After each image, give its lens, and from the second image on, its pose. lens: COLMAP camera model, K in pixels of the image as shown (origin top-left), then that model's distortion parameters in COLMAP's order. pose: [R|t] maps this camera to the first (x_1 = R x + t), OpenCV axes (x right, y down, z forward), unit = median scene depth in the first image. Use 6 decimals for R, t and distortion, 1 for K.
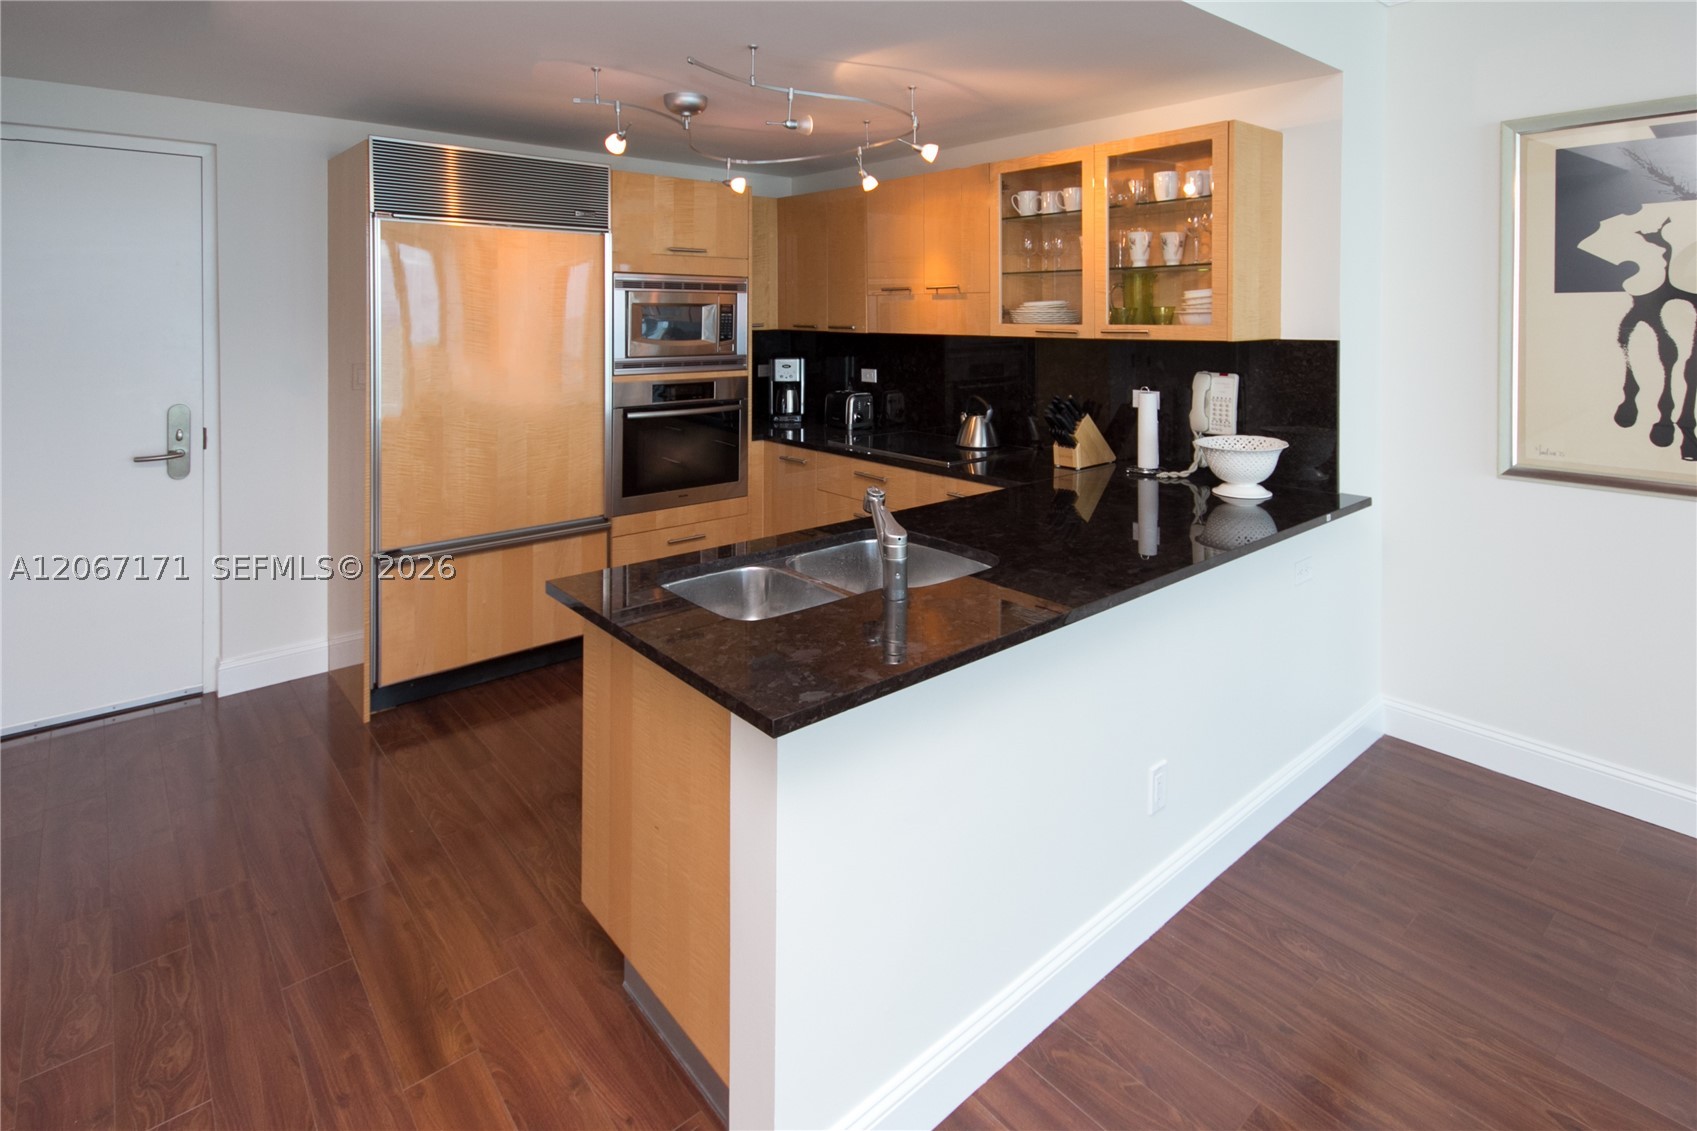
lens RADIAL K [[852.1, 0, 850.1], [0, 852.1, 505.3], [0, 0, 1]] dist [0.036689, -0.008795]
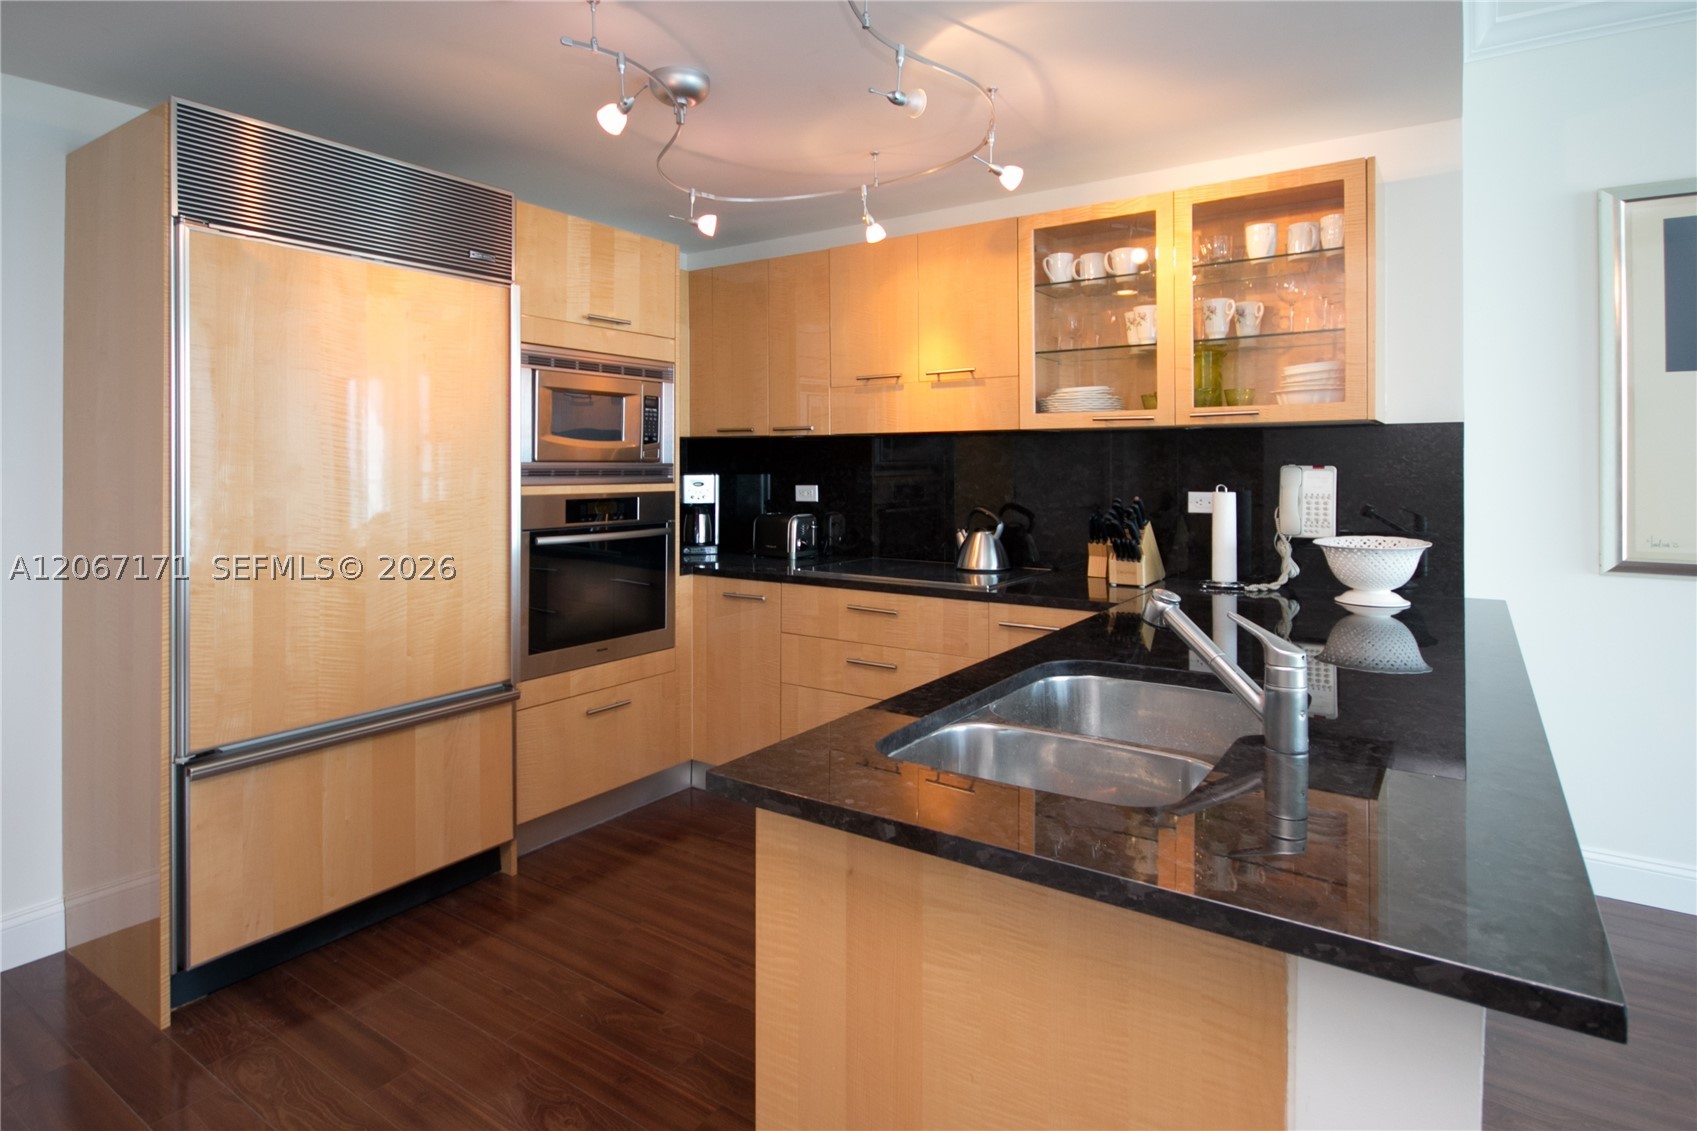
lens RADIAL K [[914.1, 0, 845.7], [0, 914.1, 632.1], [0, 0, 1]] dist [0.002270, -0.000323]
pose [[0.967873, -0.047213, 0.246968, -0.218524], [0.056482, 0.997935, -0.030578, 0.011298], [-0.245014, 0.043544, 0.968541, 0.205889]]
